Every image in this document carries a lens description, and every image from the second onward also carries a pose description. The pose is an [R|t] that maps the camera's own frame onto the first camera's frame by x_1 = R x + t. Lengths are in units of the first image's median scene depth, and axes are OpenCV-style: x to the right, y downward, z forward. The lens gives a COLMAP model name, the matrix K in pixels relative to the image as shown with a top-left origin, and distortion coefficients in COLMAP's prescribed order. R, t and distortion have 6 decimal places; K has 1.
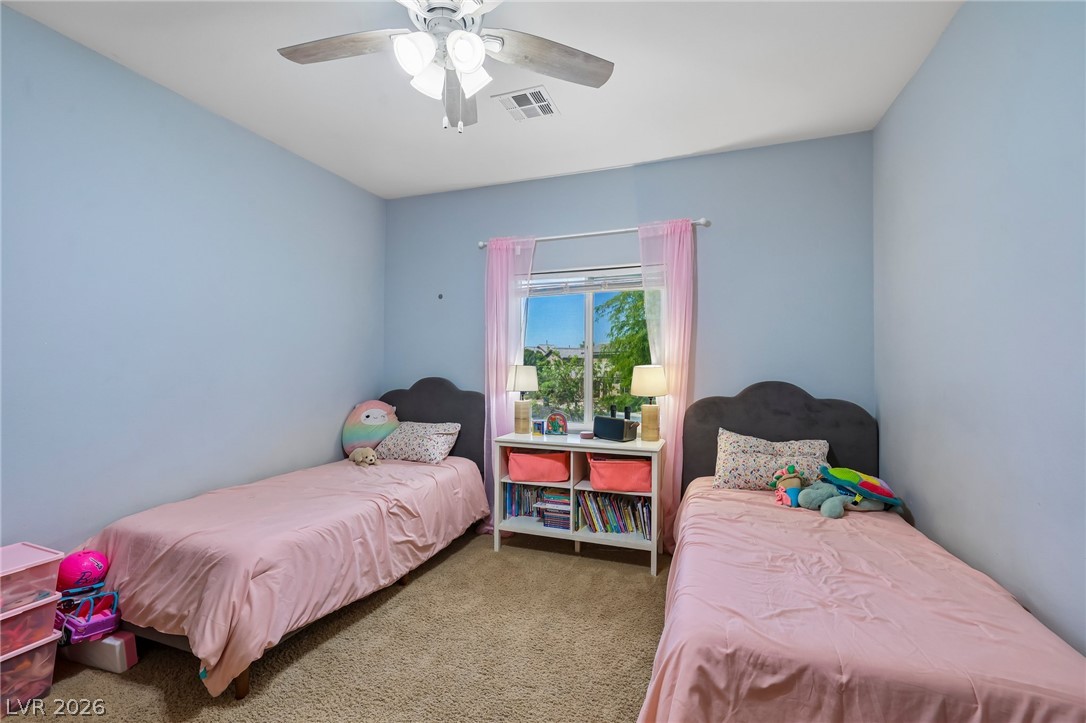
lens RADIAL K [[483.1, 0, 541.9], [0, 483.1, 365.6], [0, 0, 1]] dist [0.003011, 0.000575]
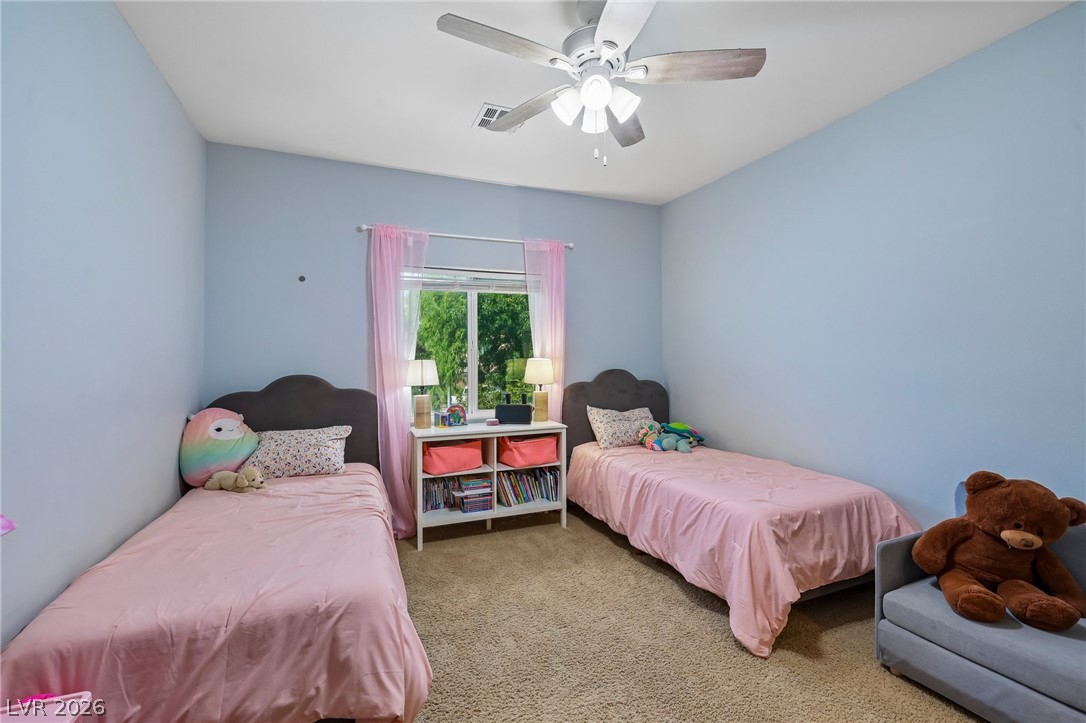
lens RADIAL K [[483.1, 0, 540.8], [0, 483.1, 358.2], [0, 0, 1]] dist [0.003011, 0.000575]
pose [[0.722134, -0.006713, 0.691721, -0.602479], [0.007887, 0.999968, 0.001471, -0.002964], [-0.691709, 0.004394, 0.722163, 0.128849]]
